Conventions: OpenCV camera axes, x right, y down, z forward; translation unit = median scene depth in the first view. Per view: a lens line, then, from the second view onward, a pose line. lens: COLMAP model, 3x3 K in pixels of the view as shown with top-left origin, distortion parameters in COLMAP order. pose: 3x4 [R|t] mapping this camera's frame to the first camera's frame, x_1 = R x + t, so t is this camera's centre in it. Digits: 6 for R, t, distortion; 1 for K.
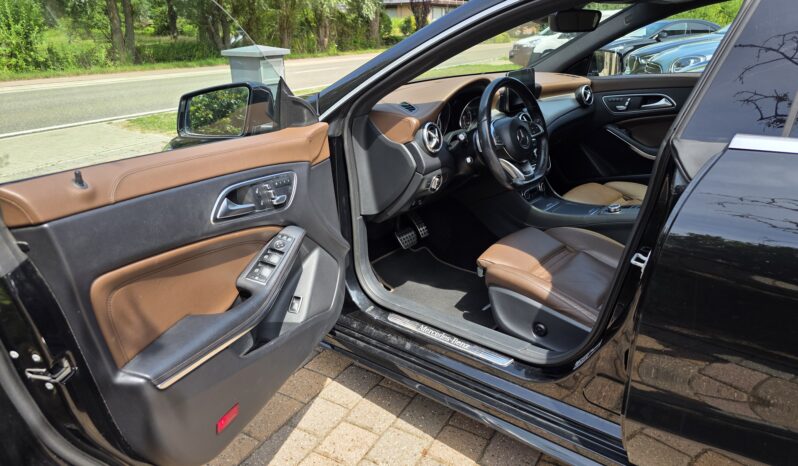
lens RADIAL K [[542.6, 0, 403.7], [0, 542.6, 228.5], [0, 0, 1]] dist [0.046117, -0.036501]
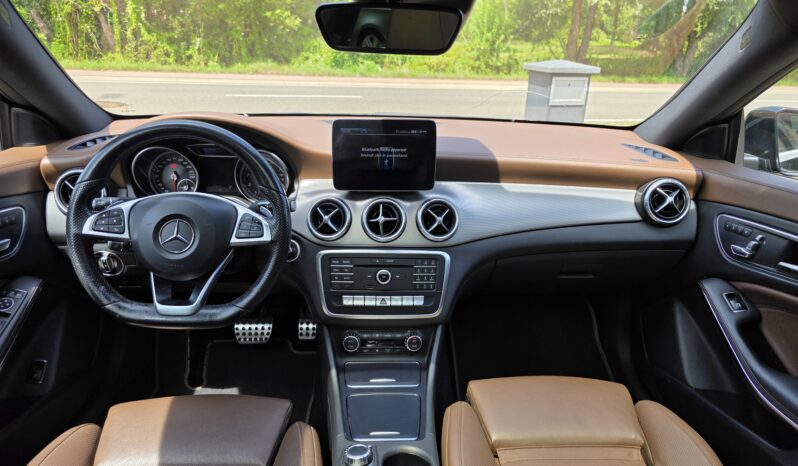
lens RADIAL K [[542.6, 0, 400.0], [0, 542.6, 237.1], [0, 0, 1]] dist [0.046117, -0.036501]
pose [[0.678445, 0.291194, -0.674476, 0.516941], [-0.297551, 0.948333, 0.110125, -0.206464], [0.671696, 0.125978, 0.730037, 0.541420]]
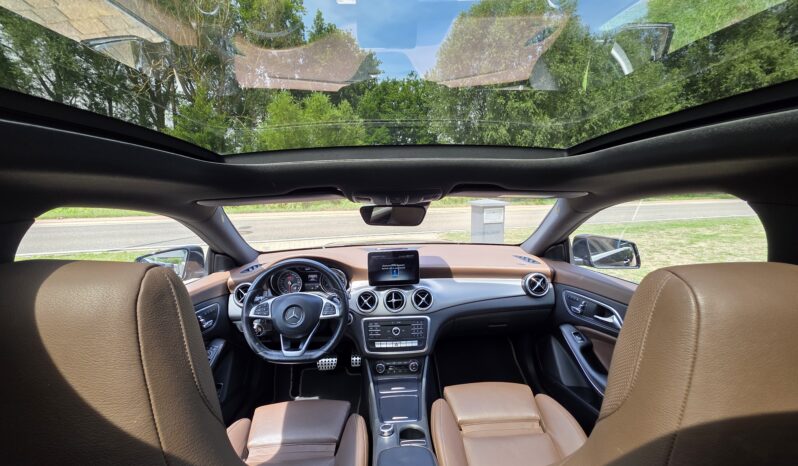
lens RADIAL K [[318.9, 0, 397.0], [0, 318.9, 231.5], [0, 0, 1]] dist [0.002243, 0.001005]
pose [[0.670862, 0.112435, -0.733009, 0.572968], [-0.251952, 0.964200, -0.082694, -0.233860], [0.697470, 0.240159, 0.675174, 0.481252]]
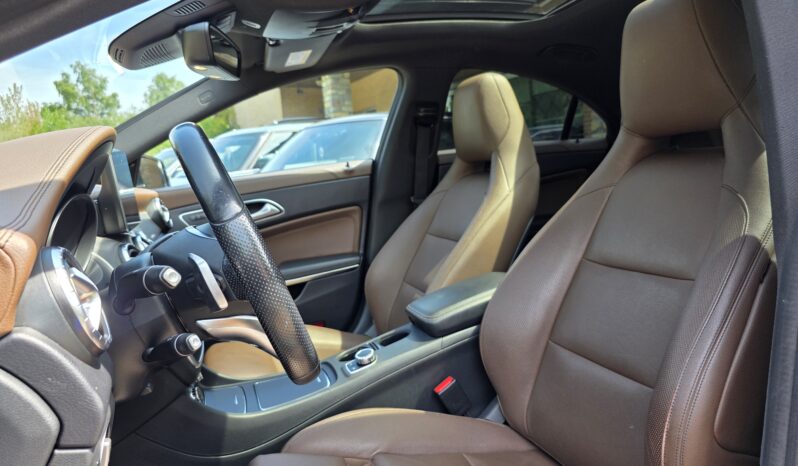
lens RADIAL K [[542.6, 0, 399.3], [0, 542.6, 226.5], [0, 0, 1]] dist [0.046117, -0.036501]
pose [[0.503475, -0.121780, 0.855384, -0.066010], [0.366842, 0.926481, -0.084019, -0.082012], [-0.782266, 0.356092, 0.511135, 0.496545]]
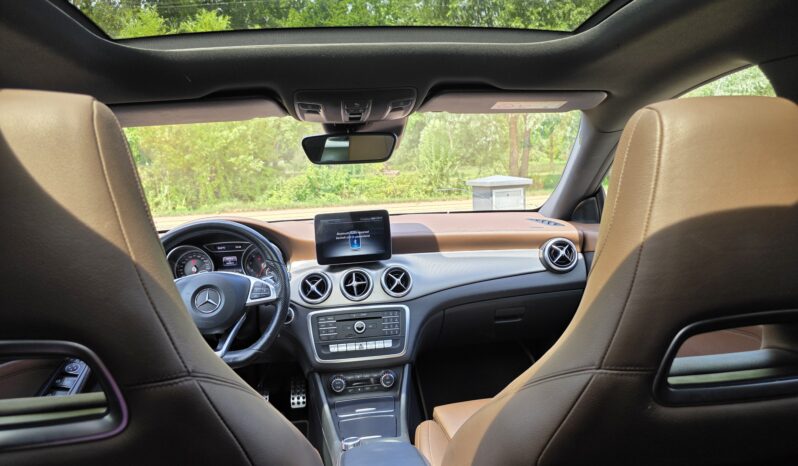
lens RADIAL K [[542.6, 0, 394.7], [0, 542.6, 235.8], [0, 0, 1]] dist [0.046117, -0.036501]
pose [[0.729398, 0.070139, -0.680485, 0.638959], [-0.209883, 0.969701, -0.125020, -0.151578], [0.651098, 0.234011, 0.722019, 0.437658]]
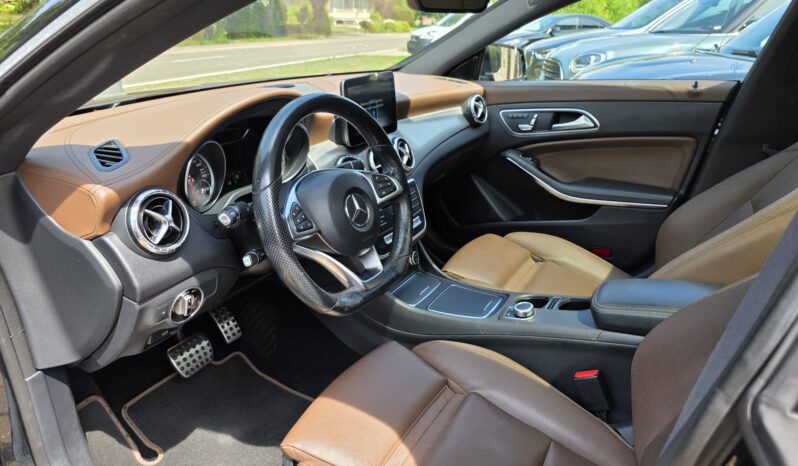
lens RADIAL K [[542.6, 0, 398.9], [0, 542.6, 234.5], [0, 0, 1]] dist [0.046117, -0.036501]
pose [[0.986441, -0.035588, 0.160213, 0.124222], [0.031404, 0.999098, 0.028574, -0.112021], [-0.161085, -0.023155, 0.986669, 0.343040]]
